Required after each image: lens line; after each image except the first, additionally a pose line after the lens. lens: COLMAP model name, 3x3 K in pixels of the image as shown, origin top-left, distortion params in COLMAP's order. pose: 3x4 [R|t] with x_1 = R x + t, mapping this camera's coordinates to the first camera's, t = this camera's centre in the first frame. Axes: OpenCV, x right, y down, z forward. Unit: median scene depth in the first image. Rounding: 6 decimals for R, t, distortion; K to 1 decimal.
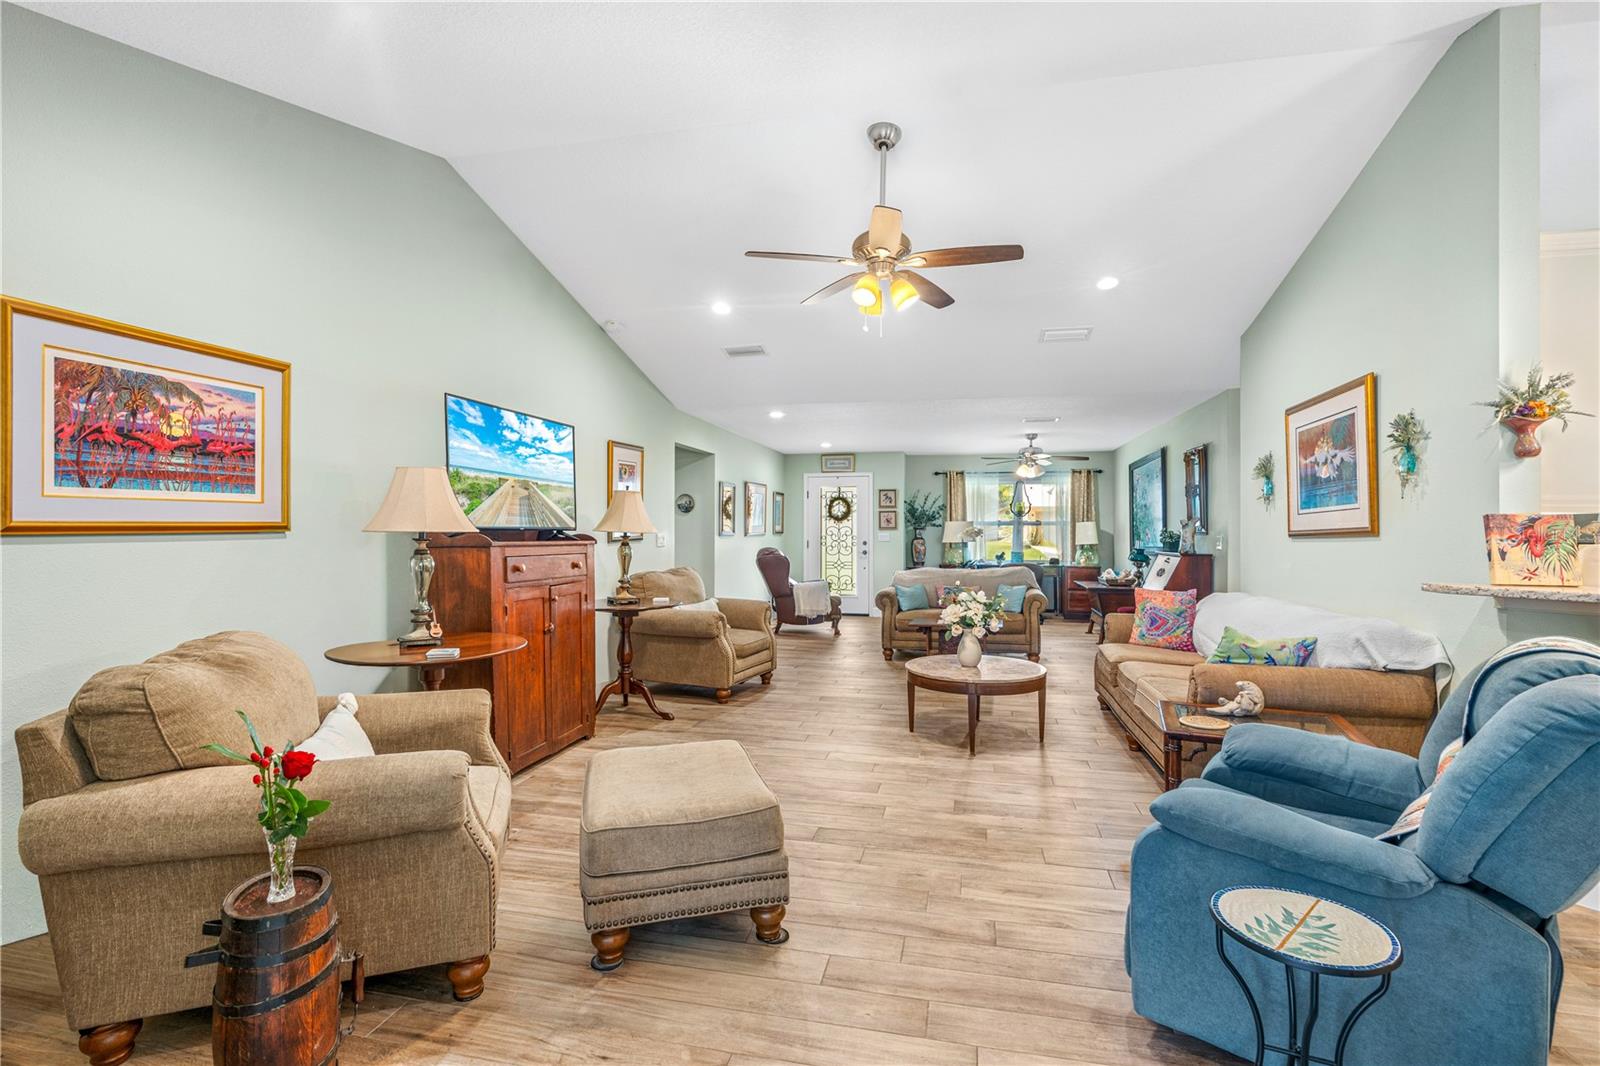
lens RADIAL K [[741.7, 0, 833.5], [0, 741.7, 550.7], [0, 0, 1]] dist [-0.013101, 0.006336]
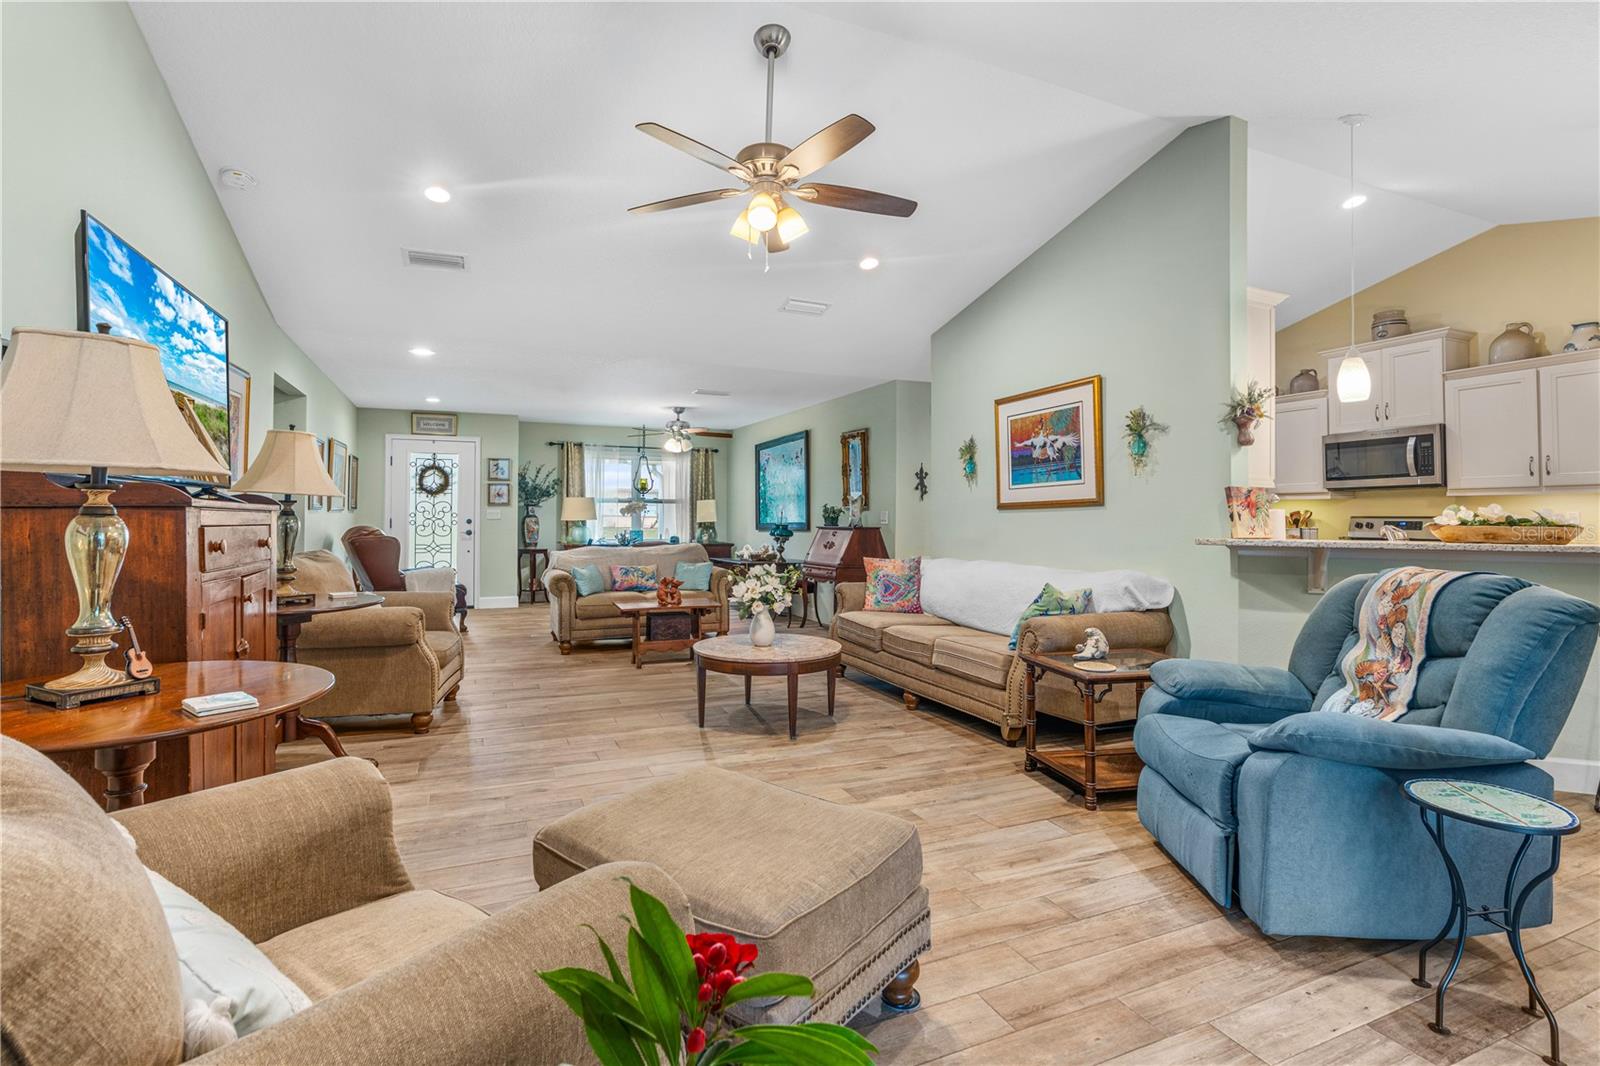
lens RADIAL K [[741.7, 0, 794.5], [0, 741.7, 527.5], [0, 0, 1]] dist [-0.013101, 0.006336]
pose [[0.807578, -0.005793, 0.589733, -0.346537], [0.012449, 0.999896, -0.007225, 0.016073], [-0.589630, 0.013176, 0.807566, 0.238100]]
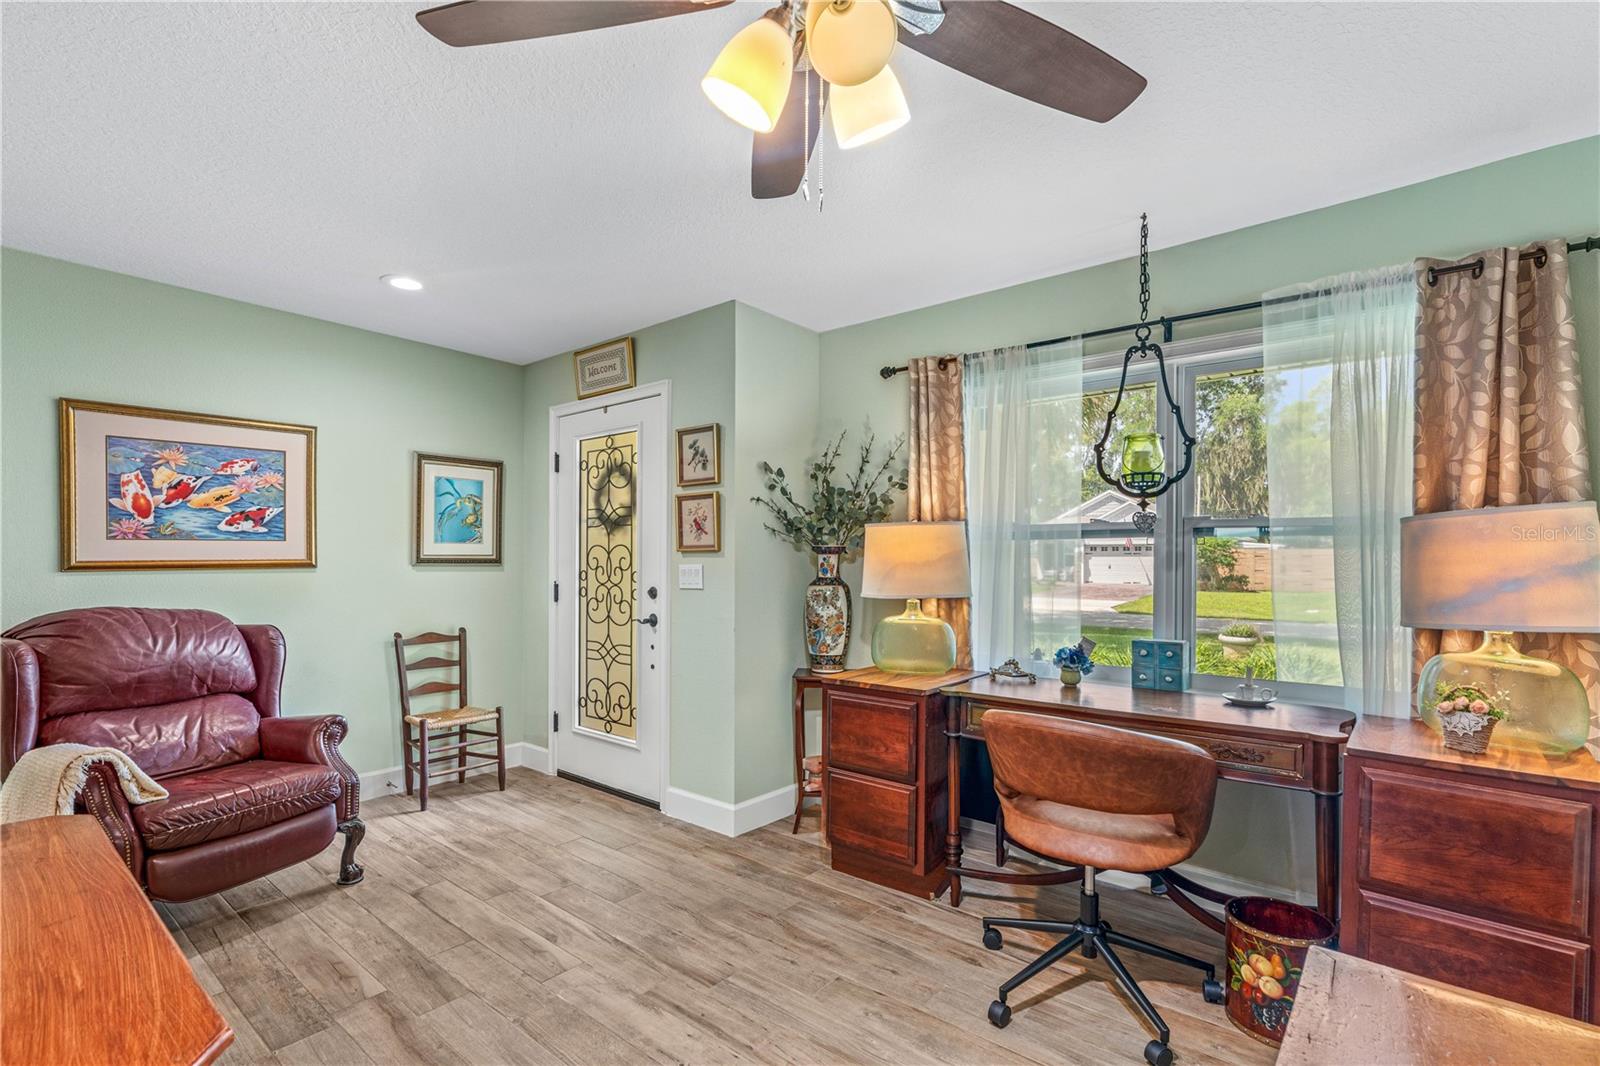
lens RADIAL K [[741.7, 0, 801.6], [0, 741.7, 568.0], [0, 0, 1]] dist [-0.013101, 0.006336]
pose [[0.892836, 0.012273, -0.450214, 0.573665], [-0.025530, 0.999400, -0.023386, -0.035134], [0.449657, 0.032374, 0.892614, 1.633484]]
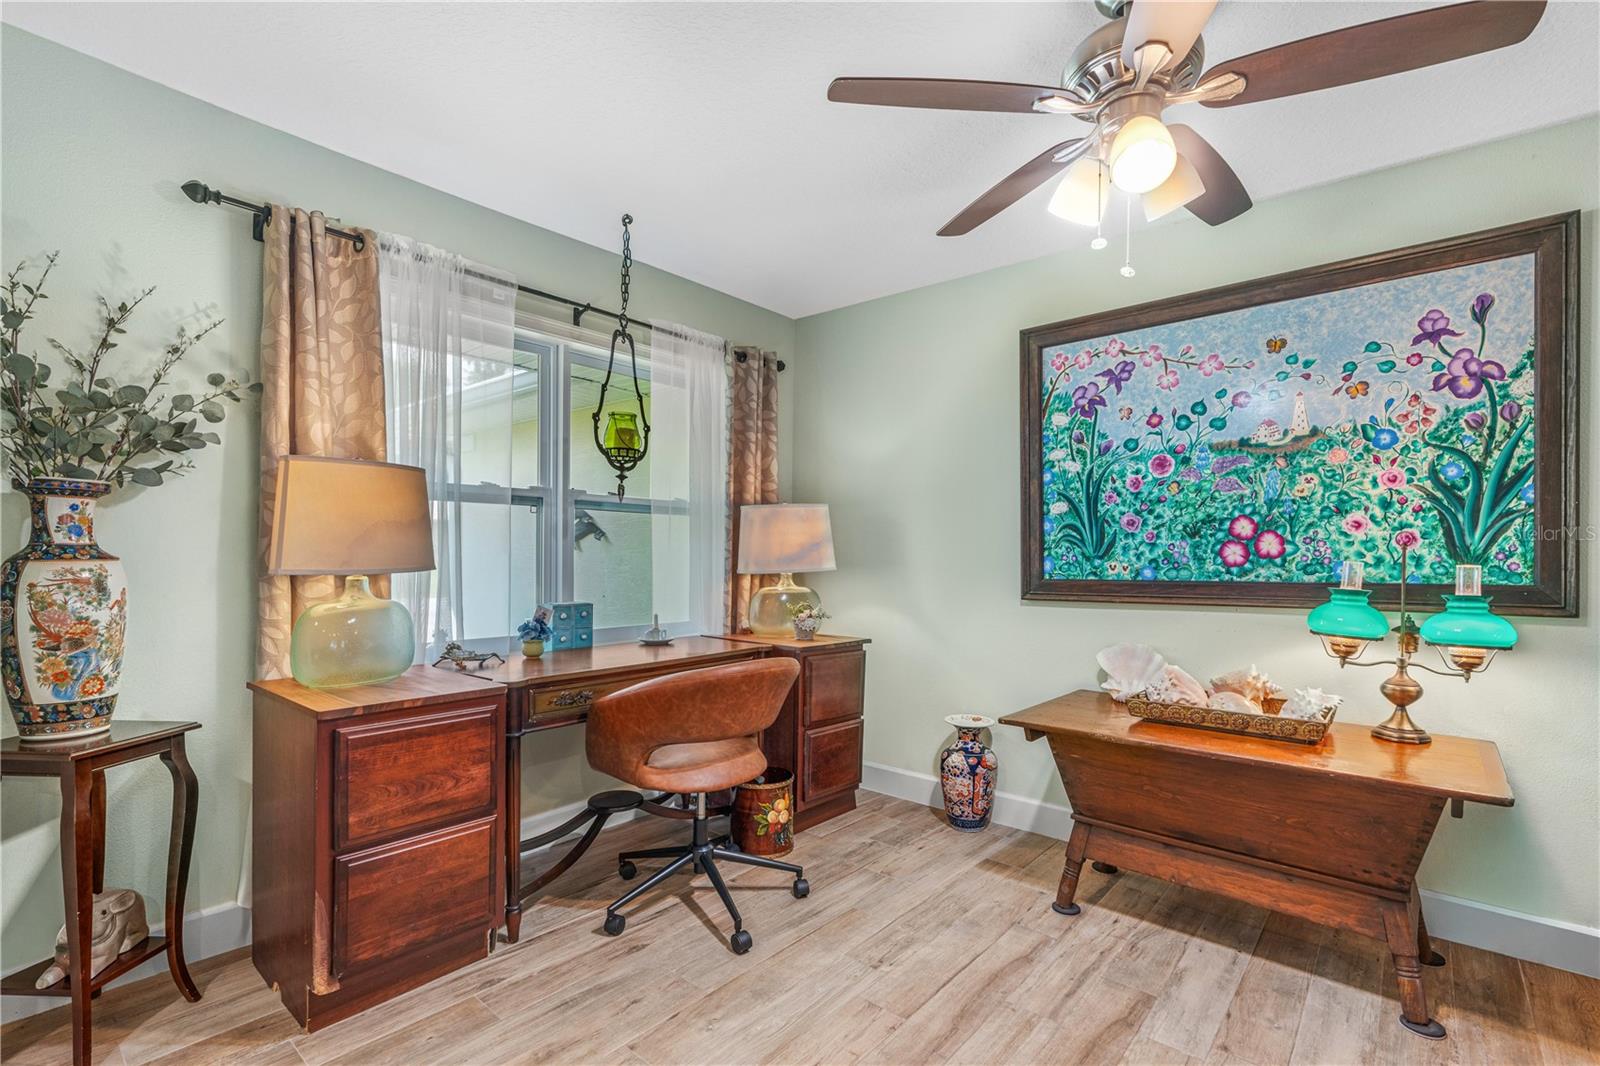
lens RADIAL K [[741.7, 0, 802.6], [0, 741.7, 564.4], [0, 0, 1]] dist [-0.013101, 0.006336]
pose [[0.458931, -0.005251, 0.888456, 0.111251], [0.019730, 0.999796, -0.004282, -0.025102], [-0.888253, 0.019494, 0.458941, 1.815318]]
